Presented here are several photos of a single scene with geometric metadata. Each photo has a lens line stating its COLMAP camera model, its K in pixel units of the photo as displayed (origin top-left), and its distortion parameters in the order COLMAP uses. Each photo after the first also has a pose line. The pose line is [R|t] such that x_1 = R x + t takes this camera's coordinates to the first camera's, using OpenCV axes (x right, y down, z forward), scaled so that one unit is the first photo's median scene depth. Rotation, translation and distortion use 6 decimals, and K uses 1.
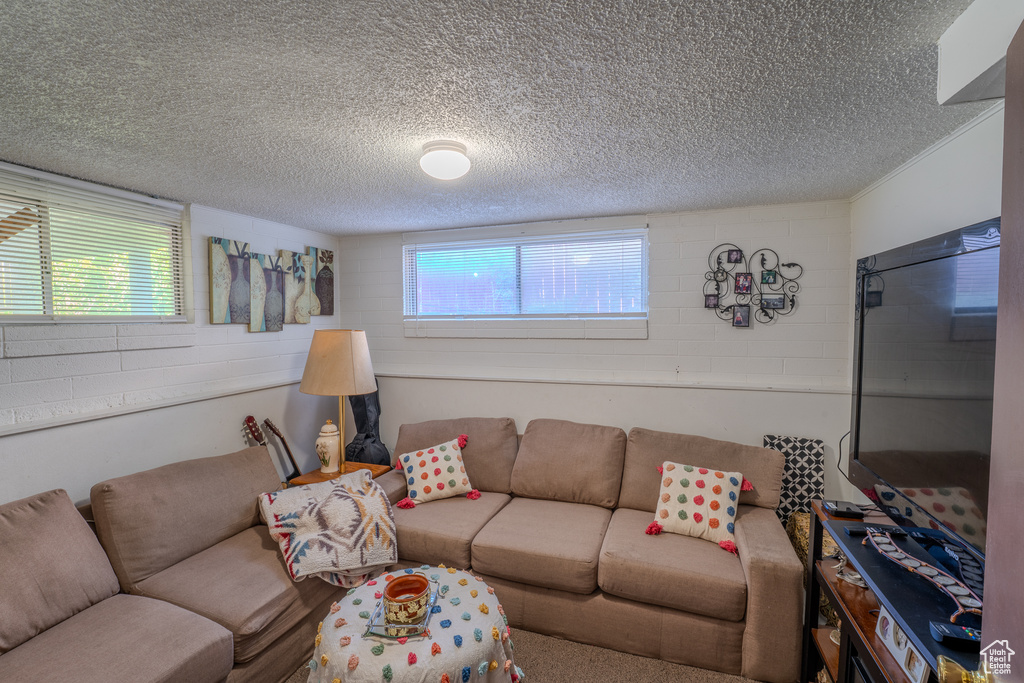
lens RADIAL K [[451.2, 0, 512.0], [0, 451.2, 341.5], [0, 0, 1]] dist [-0.019716, -0.000091]
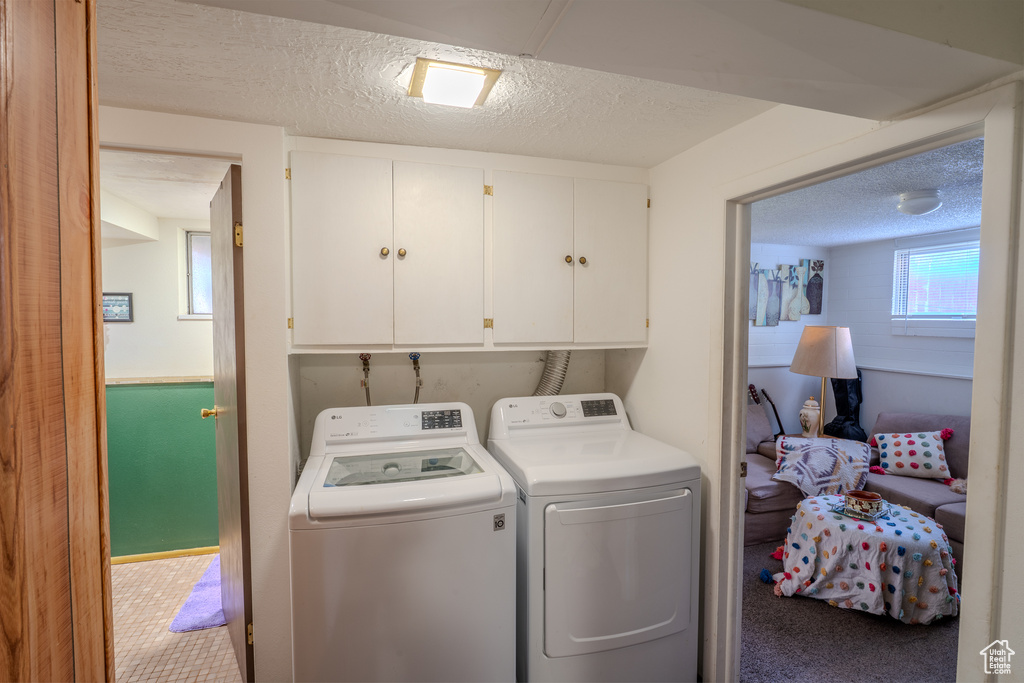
lens RADIAL K [[485.9, 0, 512.0], [0, 485.9, 341.5], [0, 0, 1]] dist [-0.013879, -0.000353]
pose [[0.588920, 0.050446, -0.806616, 0.190149], [-0.050907, 0.998384, 0.025272, 0.027742], [0.806587, 0.026179, 0.590536, -0.501629]]
